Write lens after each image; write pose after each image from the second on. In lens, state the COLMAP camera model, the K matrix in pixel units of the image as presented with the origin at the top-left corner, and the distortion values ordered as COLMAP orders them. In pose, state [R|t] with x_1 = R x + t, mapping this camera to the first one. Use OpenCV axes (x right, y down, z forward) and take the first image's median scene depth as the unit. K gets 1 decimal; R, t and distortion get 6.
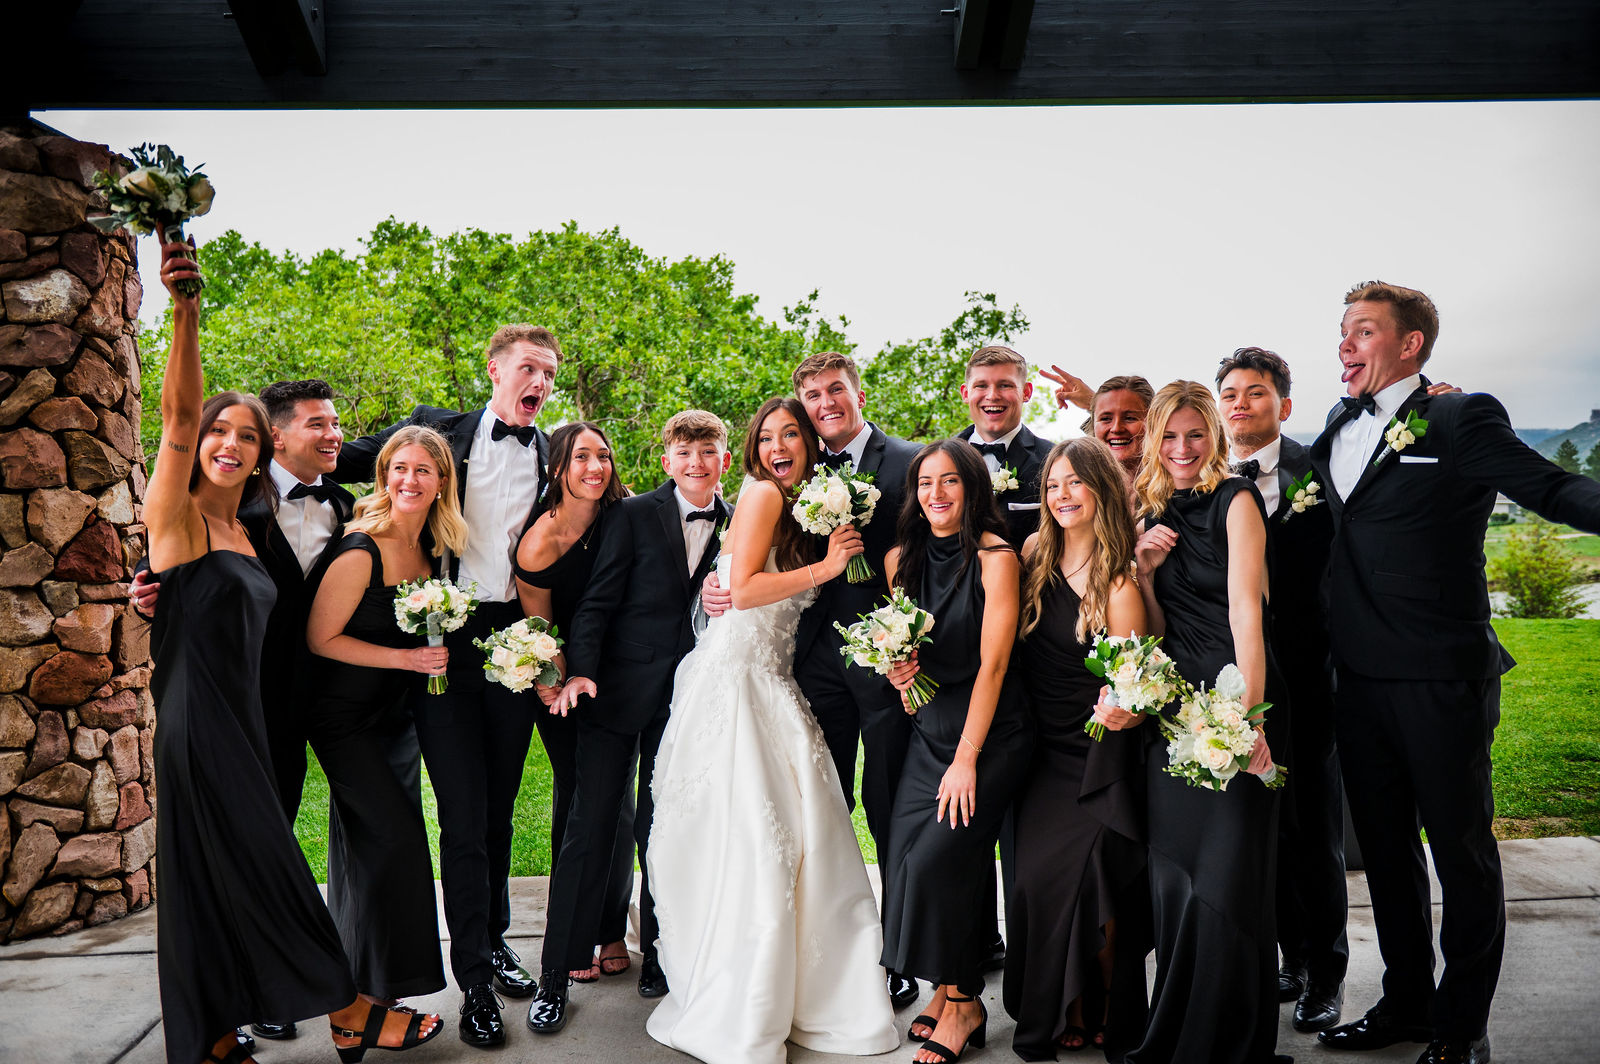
lens RADIAL K [[1394.2, 0, 800.0], [0, 1394.2, 532.0], [0, 0, 1]] dist [0.006770, -0.001281]
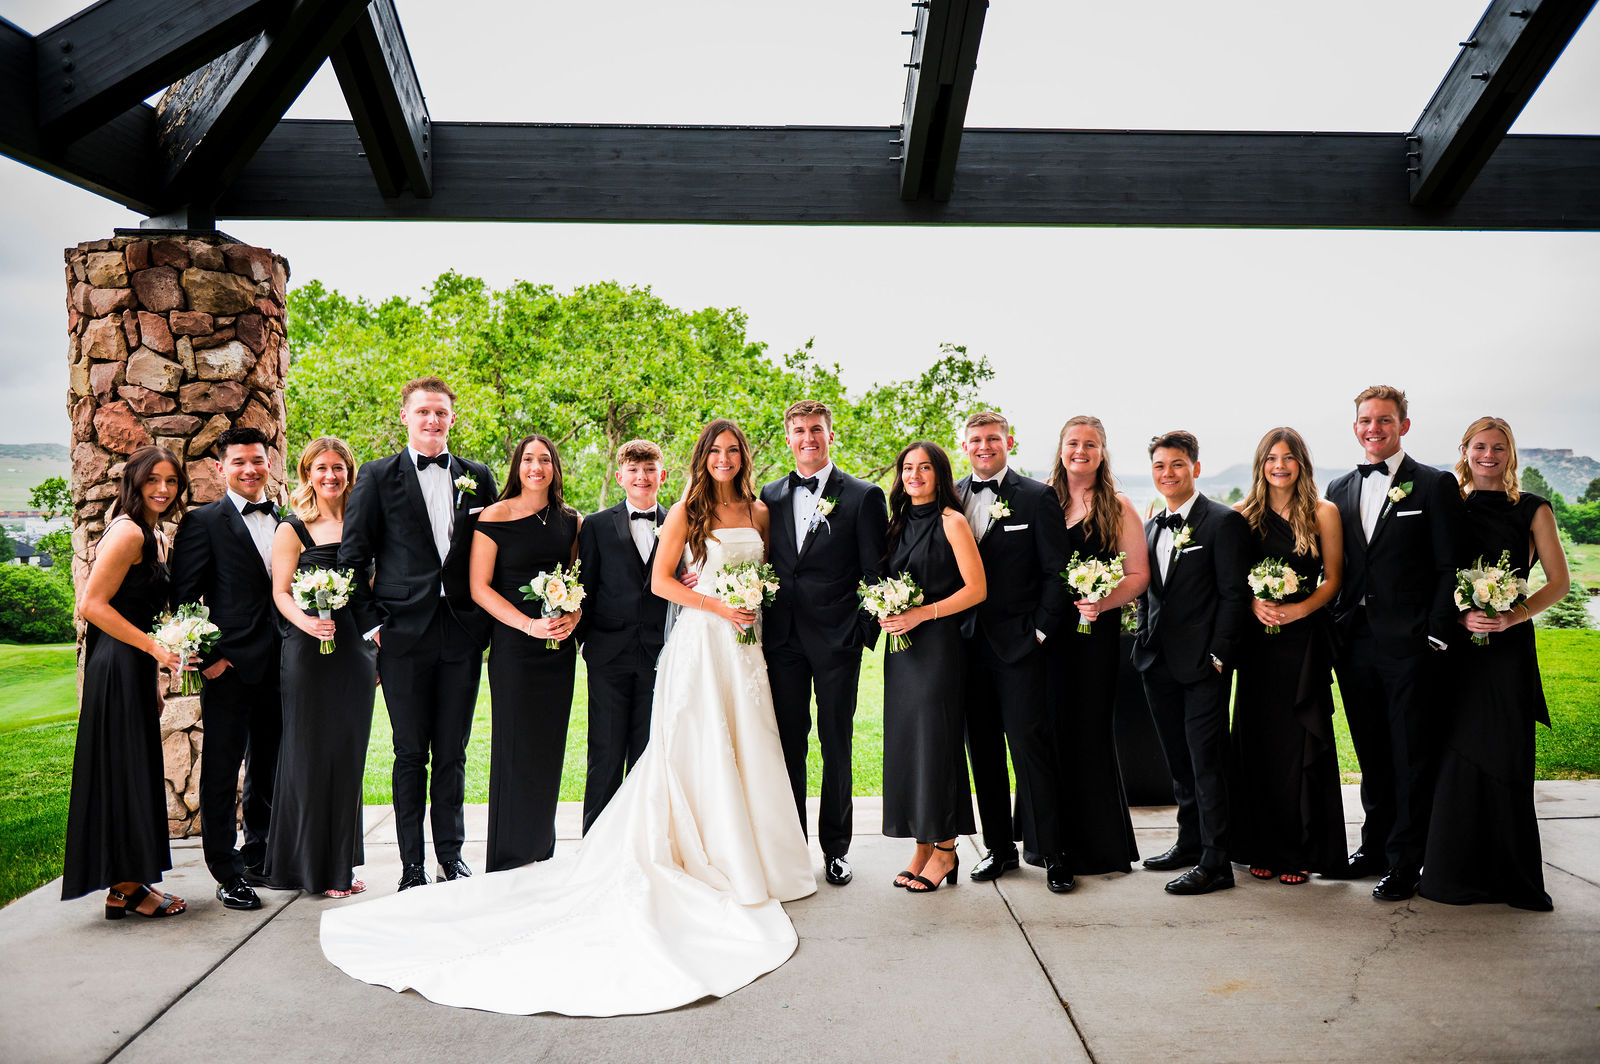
lens RADIAL K [[1339.3, 0, 800.0], [0, 1339.3, 532.0], [0, 0, 1]] dist [0.000368, 0.002379]
pose [[0.999802, 0.016912, -0.010437, 0.015457], [-0.017037, 0.999783, -0.011987, 0.001591], [0.010232, 0.012163, 0.999874, -0.129438]]
